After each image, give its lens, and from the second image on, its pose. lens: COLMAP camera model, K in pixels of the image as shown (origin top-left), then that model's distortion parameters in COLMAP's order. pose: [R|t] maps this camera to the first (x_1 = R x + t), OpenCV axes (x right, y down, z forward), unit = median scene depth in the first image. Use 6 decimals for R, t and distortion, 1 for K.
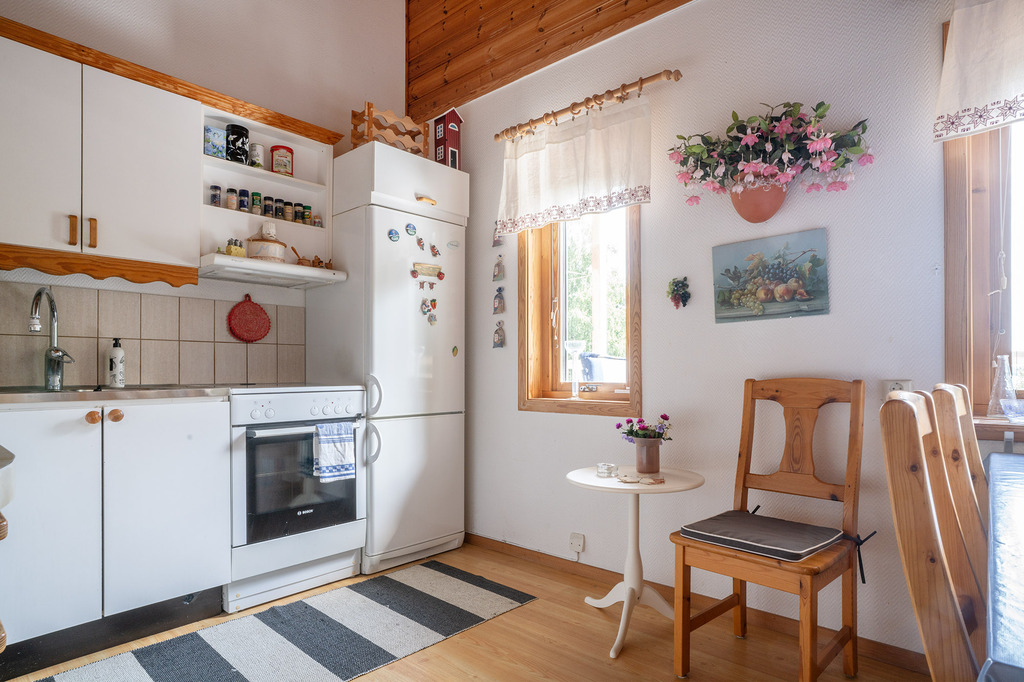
lens RADIAL K [[583.9, 0, 521.2], [0, 583.9, 367.3], [0, 0, 1]] dist [-0.047497, 0.032653]
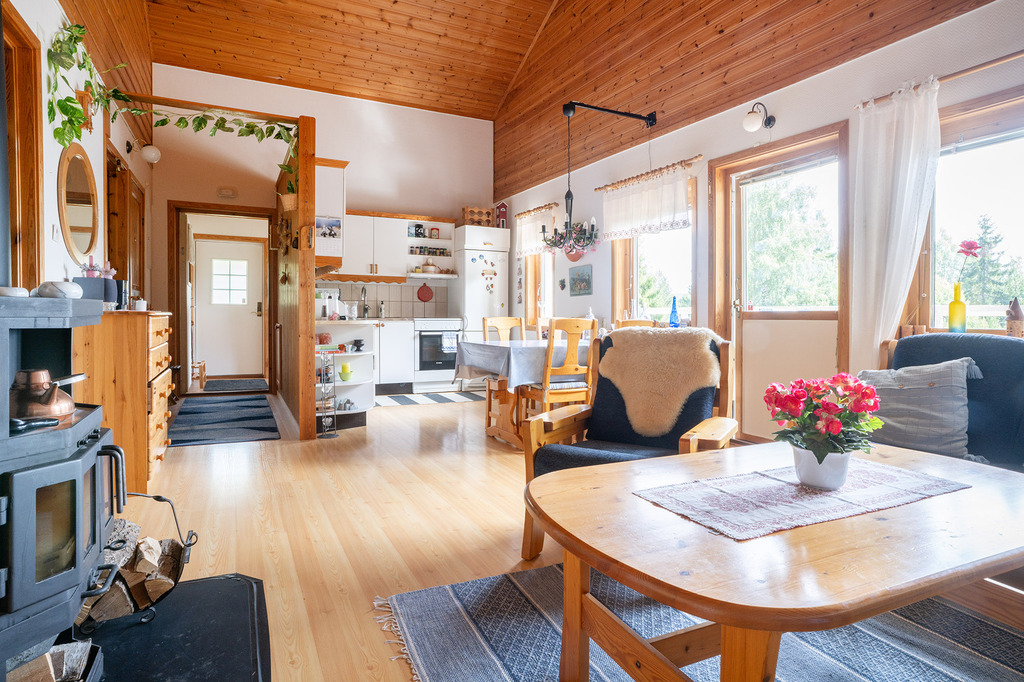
lens RADIAL K [[583.9, 0, 509.3], [0, 583.9, 342.0], [0, 0, 1]] dist [-0.047497, 0.032653]
pose [[0.924020, 0.029152, -0.381232, 0.971210], [-0.009331, 0.998511, 0.053739, -0.006778], [0.382231, -0.046099, 0.922916, -1.413595]]
